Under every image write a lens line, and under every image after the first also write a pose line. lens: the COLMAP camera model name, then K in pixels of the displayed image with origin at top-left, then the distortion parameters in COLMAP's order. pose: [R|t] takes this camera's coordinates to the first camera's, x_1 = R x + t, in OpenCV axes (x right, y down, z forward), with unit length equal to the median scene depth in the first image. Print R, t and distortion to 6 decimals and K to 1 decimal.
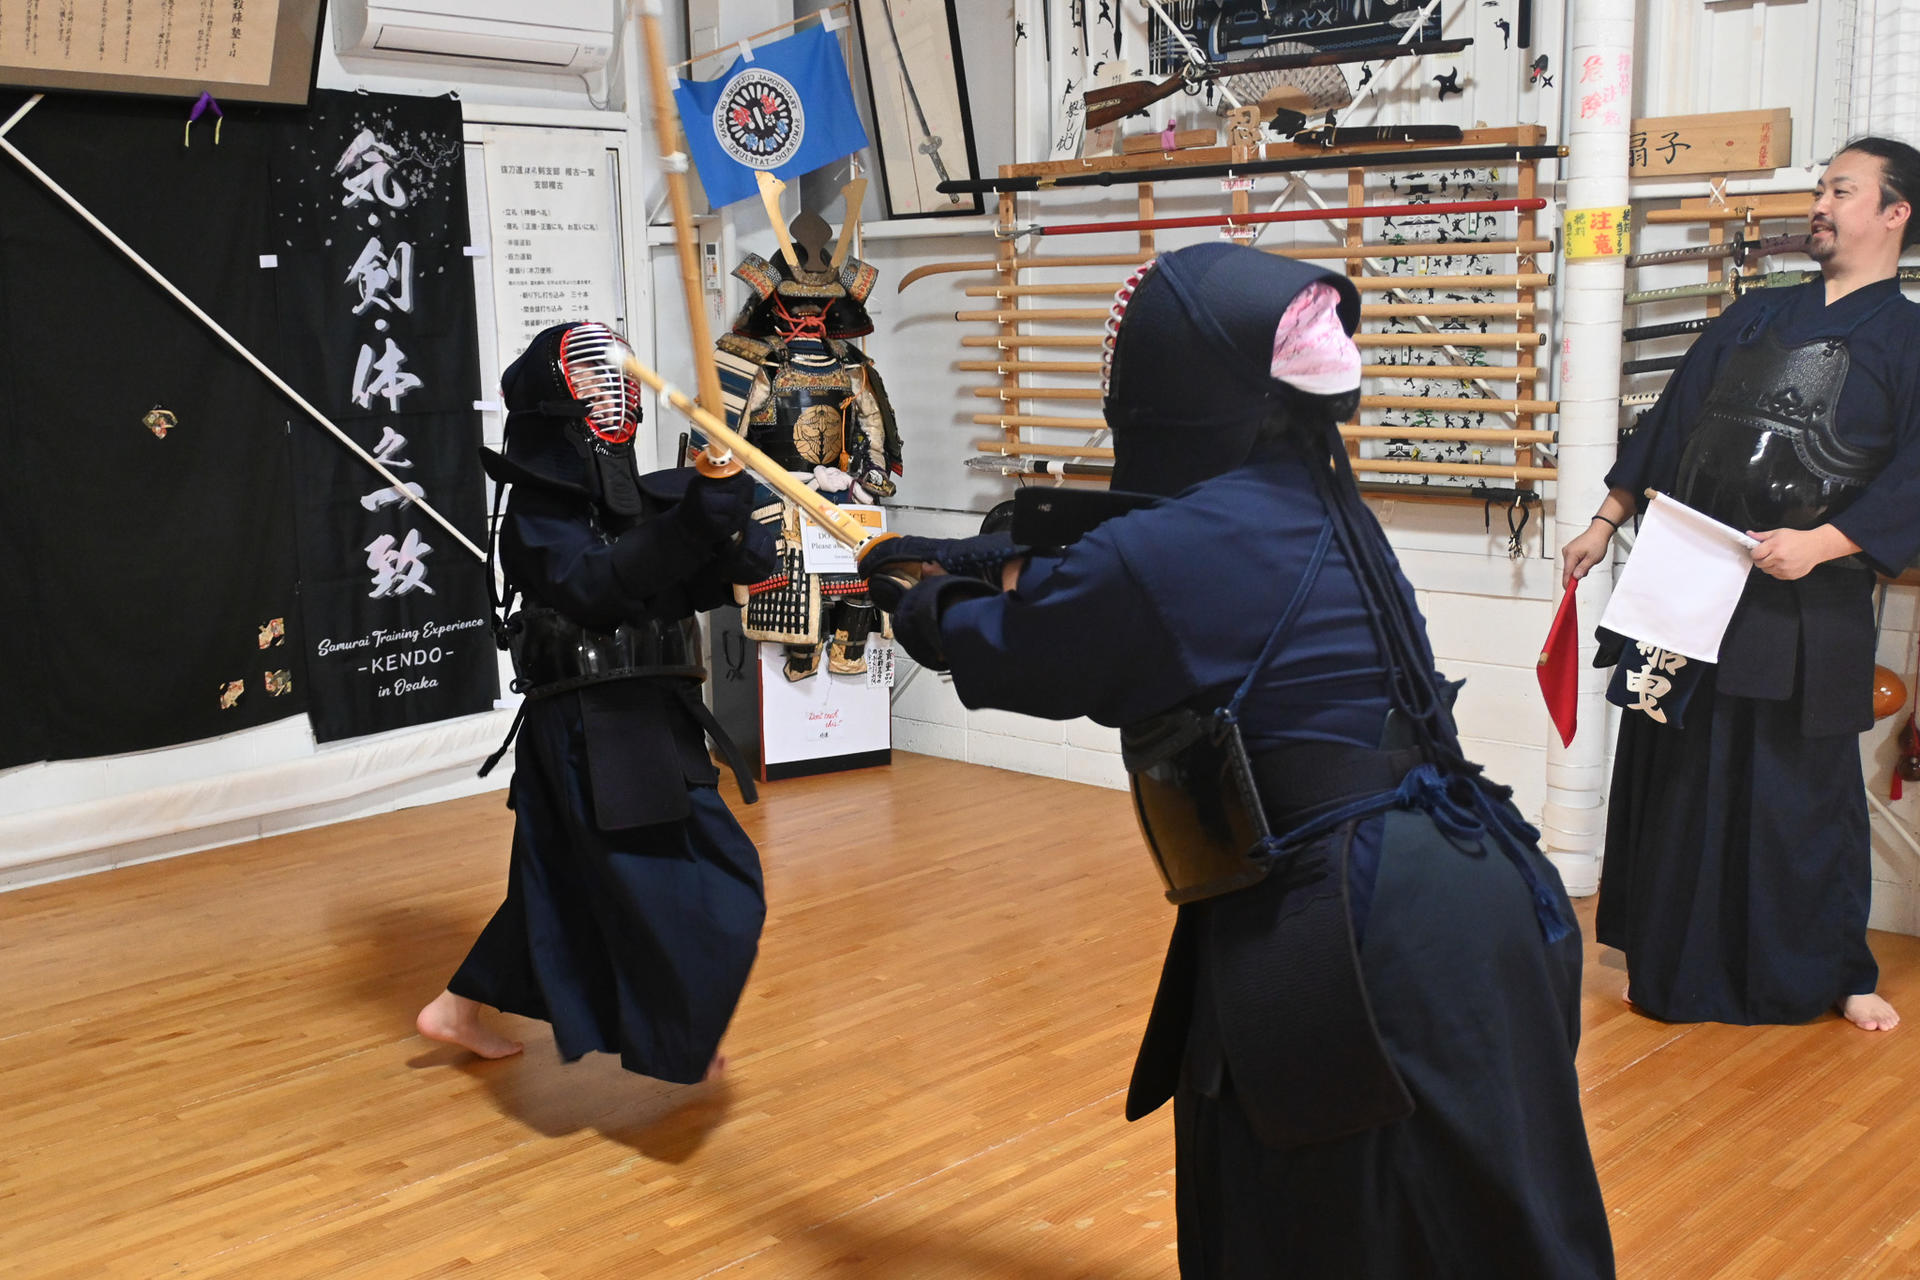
lens RADIAL K [[1935.5, 0, 935.7], [0, 1935.5, 636.6], [0, 0, 1]] dist [-0.032096, 0.000000]
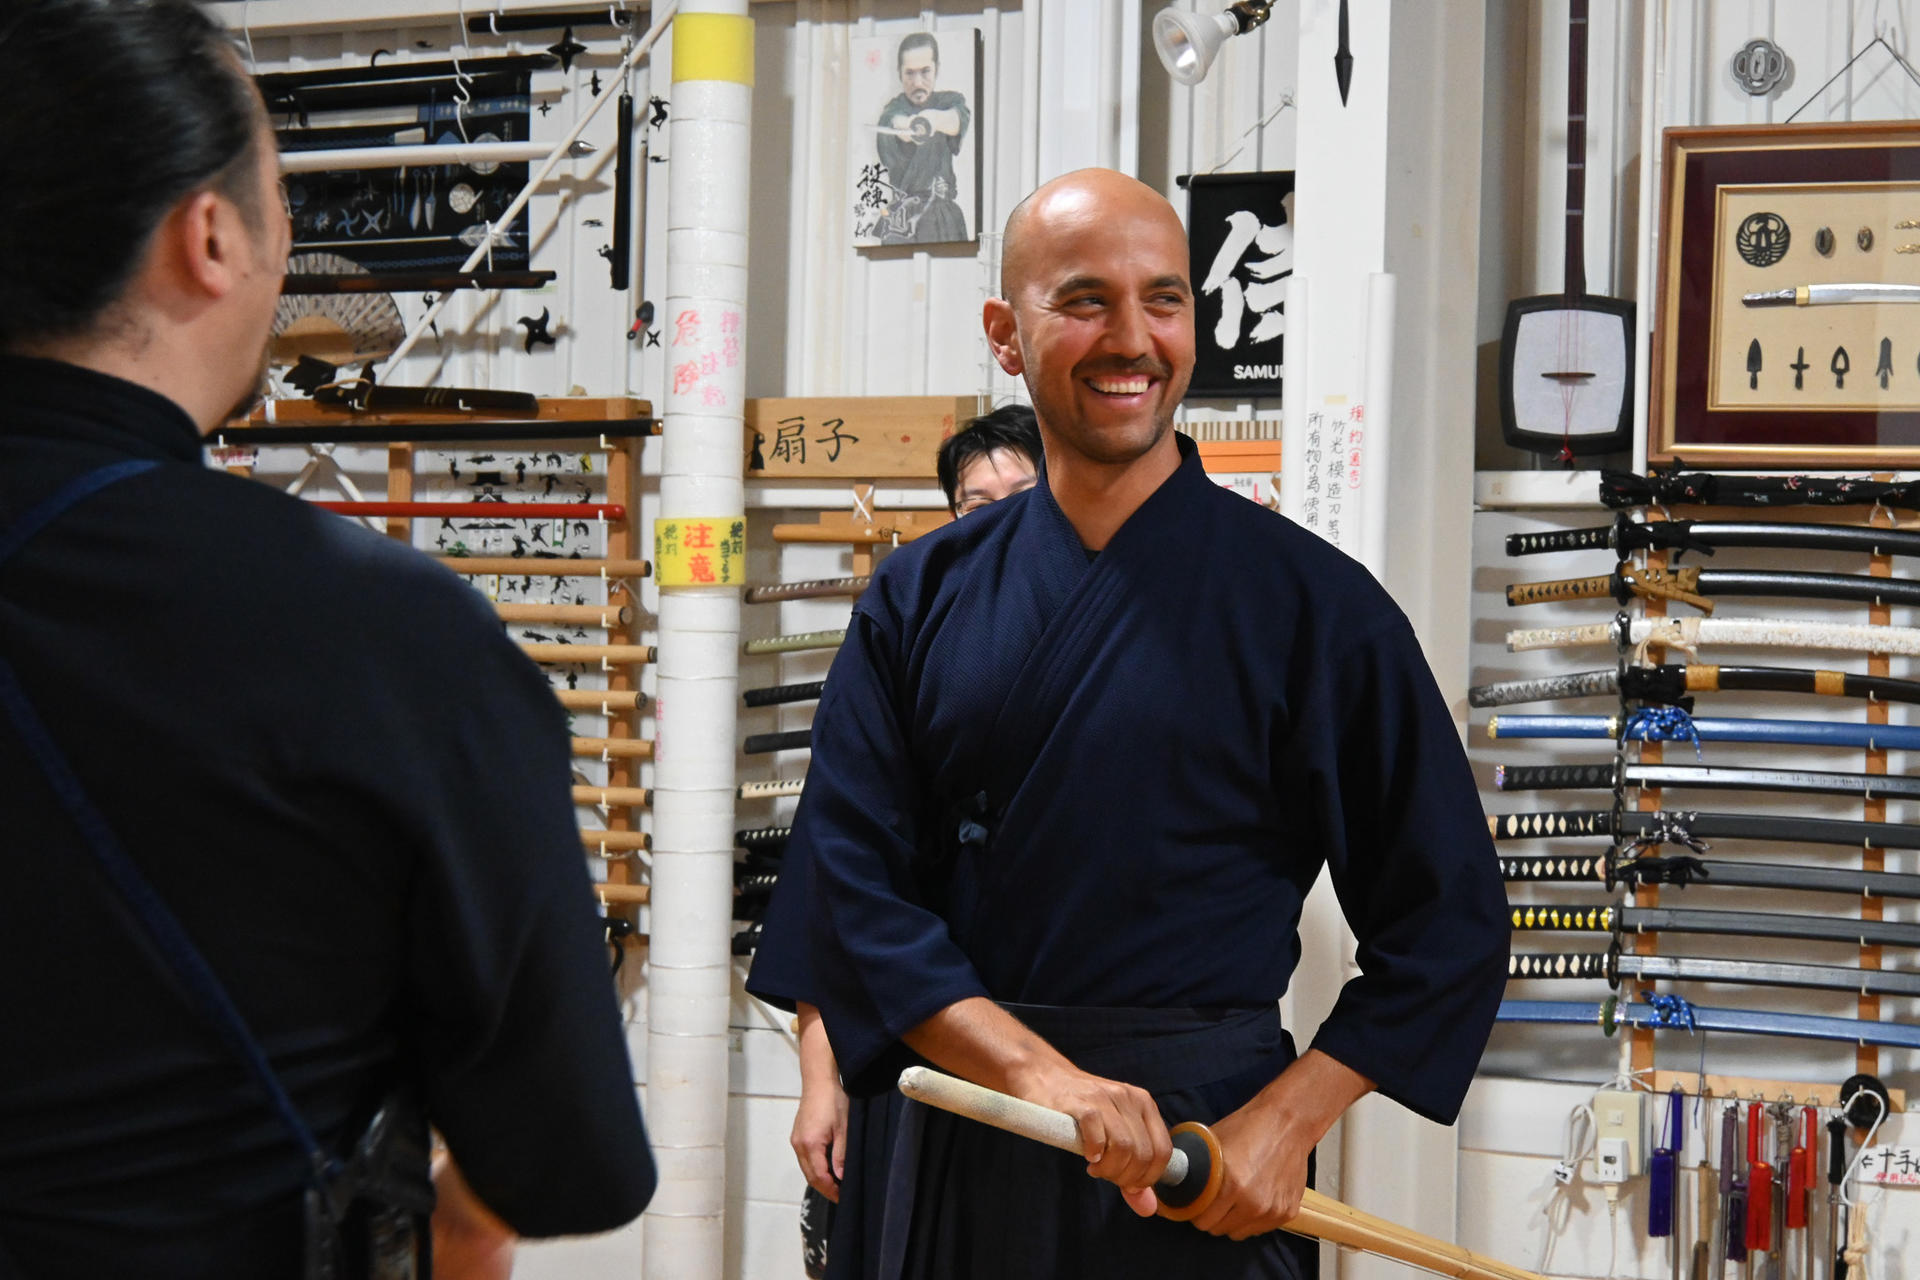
lens RADIAL K [[4059.2, 0, 970.0], [0, 4059.2, 642.4], [0, 0, 1]] dist [0.024412, 0.000000]
pose [[0.973973, 0.039825, 0.223136, 0.094631], [-0.001669, 0.985677, -0.168636, 0.067047], [-0.226656, 0.163875, 0.960090, -0.405627]]
